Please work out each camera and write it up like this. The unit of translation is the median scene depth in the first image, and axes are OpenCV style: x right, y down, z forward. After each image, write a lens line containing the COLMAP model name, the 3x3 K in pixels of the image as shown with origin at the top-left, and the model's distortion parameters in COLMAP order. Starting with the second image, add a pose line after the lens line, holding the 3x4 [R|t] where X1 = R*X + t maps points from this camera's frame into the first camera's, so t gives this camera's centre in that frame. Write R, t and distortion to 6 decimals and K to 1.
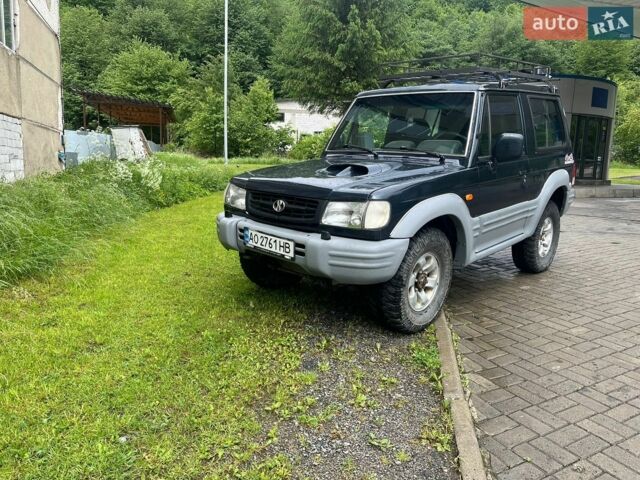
lens RADIAL K [[475.2, 0, 320.0], [0, 475.2, 240.0], [0, 0, 1]] dist [0.071834, -0.092199]
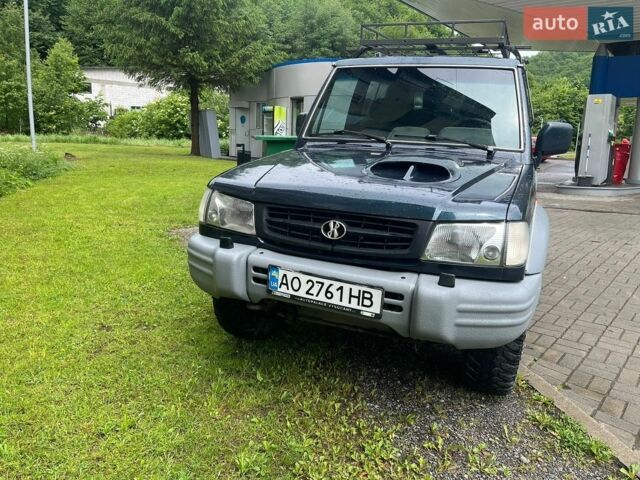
lens RADIAL K [[475.2, 0, 320.0], [0, 475.2, 240.0], [0, 0, 1]] dist [0.071834, -0.092199]
pose [[0.930779, -0.062771, 0.360152, -0.286412], [0.047847, 0.997592, 0.050215, -0.078867], [-0.362437, -0.029507, 0.931541, 0.361758]]
